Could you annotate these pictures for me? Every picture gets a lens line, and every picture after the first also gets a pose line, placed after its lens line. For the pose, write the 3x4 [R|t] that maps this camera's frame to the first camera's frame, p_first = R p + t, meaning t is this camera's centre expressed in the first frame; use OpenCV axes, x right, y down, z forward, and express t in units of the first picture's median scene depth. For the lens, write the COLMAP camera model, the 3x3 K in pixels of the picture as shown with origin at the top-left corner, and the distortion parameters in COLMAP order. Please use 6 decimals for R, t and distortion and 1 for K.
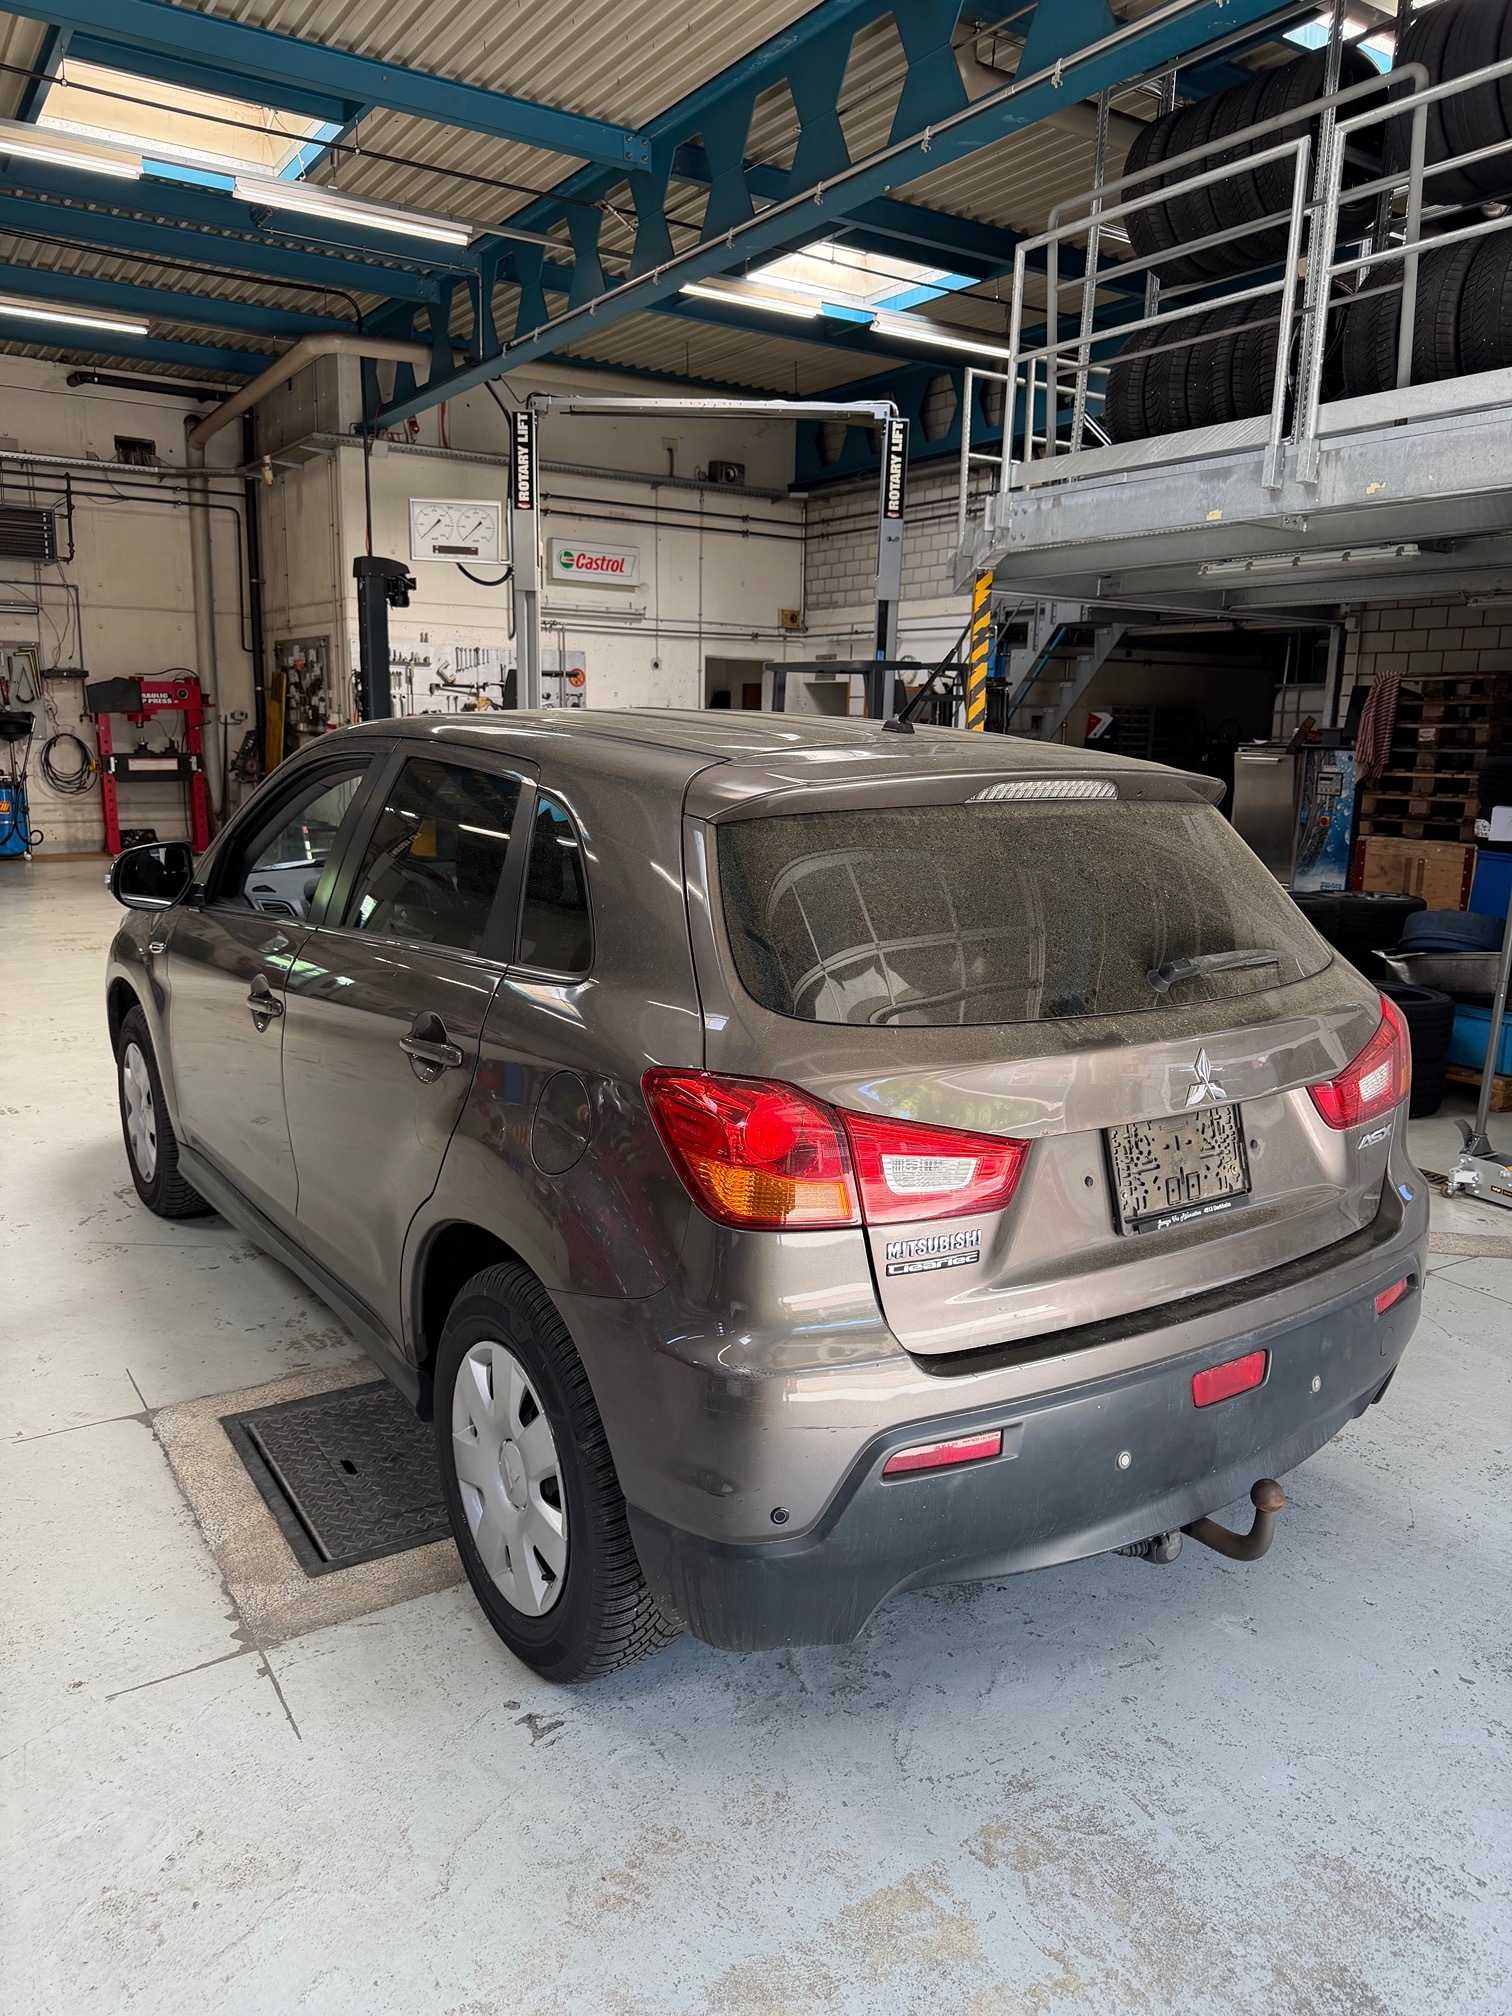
lens RADIAL K [[1400.0, 0, 756.0], [0, 1400.0, 1008.0], [0, 0, 1]] dist [-0.005305, -0.027498]
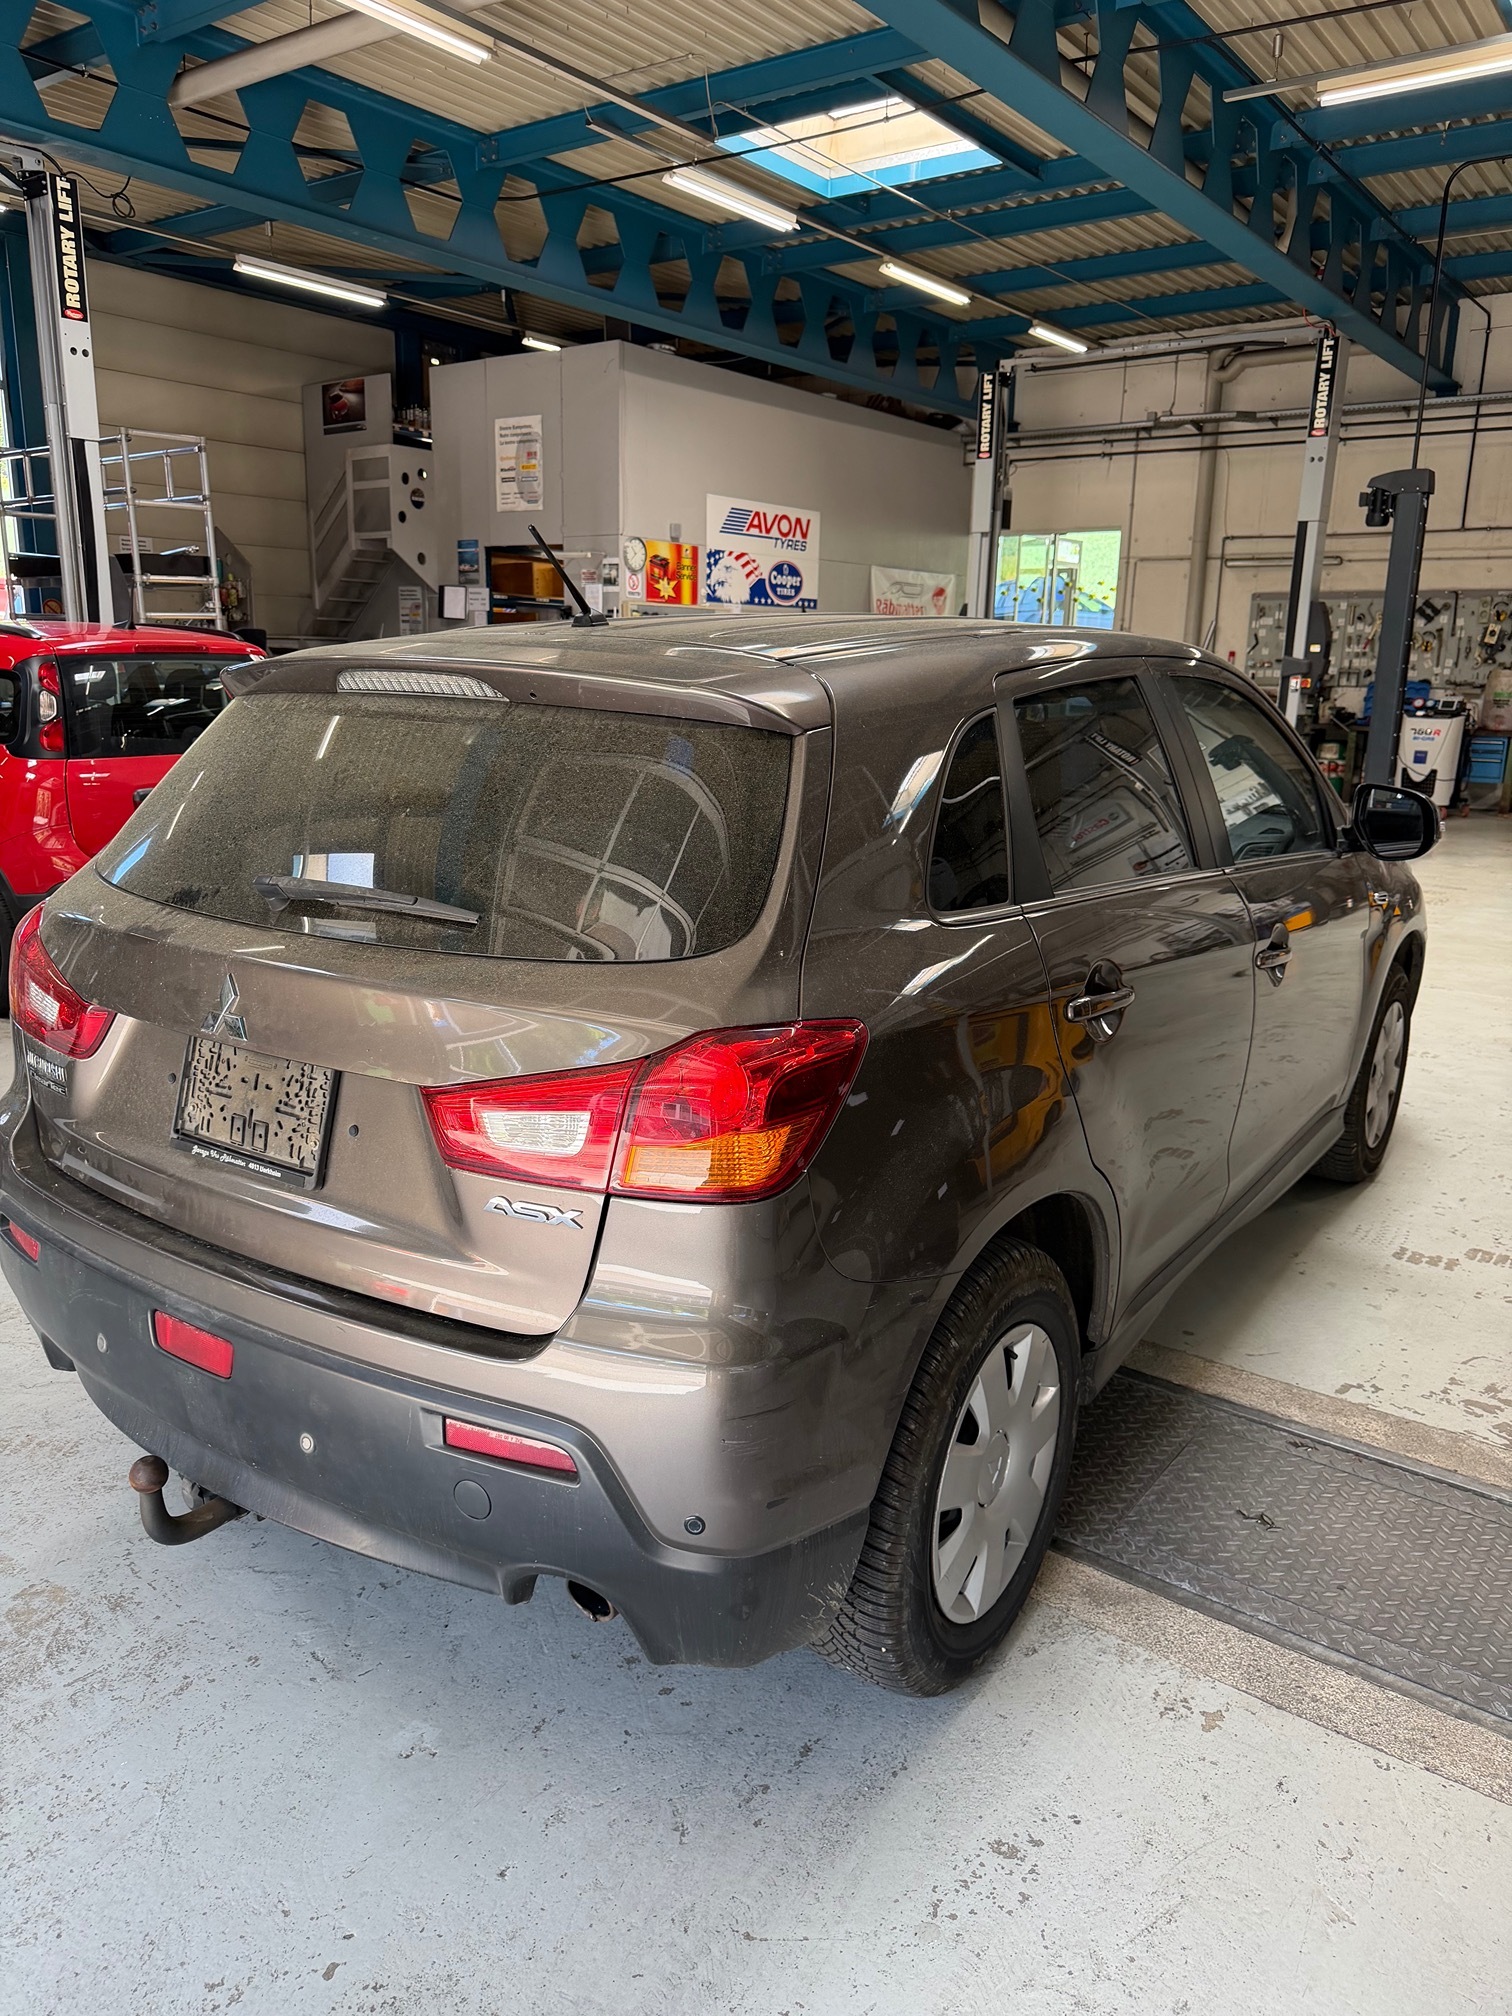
lens RADIAL K [[1415.1, 0, 756.0], [0, 1415.1, 1008.0], [0, 0, 1]] dist [-0.017376, -0.009999]
pose [[0.354931, 0.197625, -0.913766, 0.197162], [-0.178441, 0.973754, 0.141288, -0.021167], [0.917705, 0.112907, 0.380880, 0.153207]]
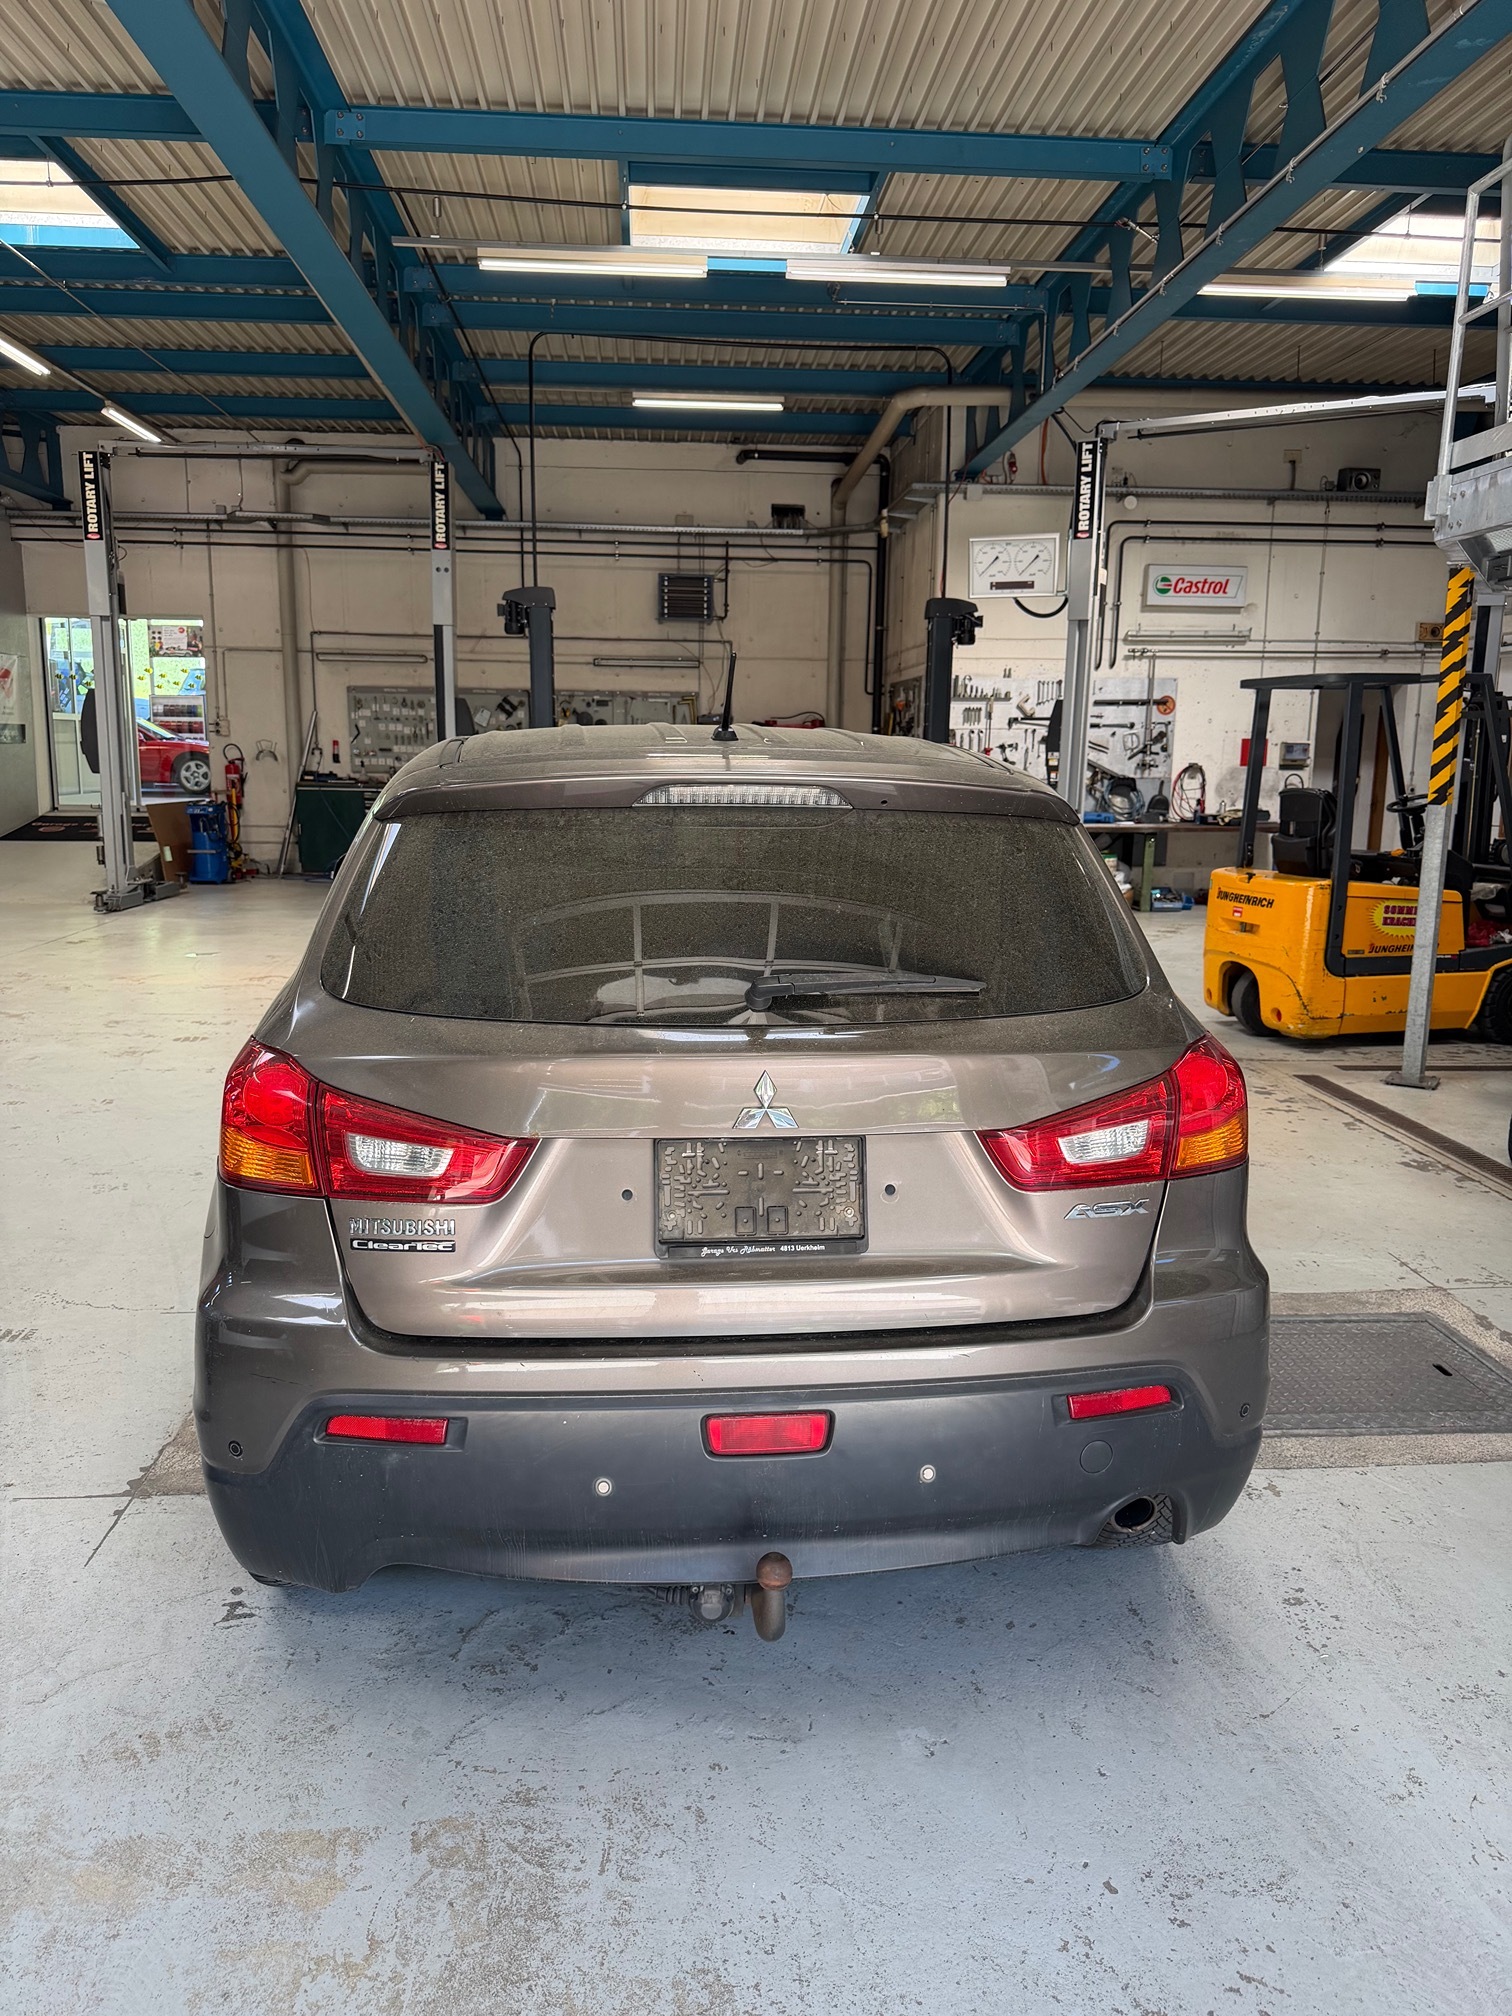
lens RADIAL K [[1415.1, 0, 756.0], [0, 1415.1, 1008.0], [0, 0, 1]] dist [-0.017376, -0.009999]
pose [[0.878119, 0.063986, -0.474145, 0.118587], [-0.077147, 0.996985, -0.008333, -0.000546], [0.472182, 0.043896, 0.880407, 0.027363]]
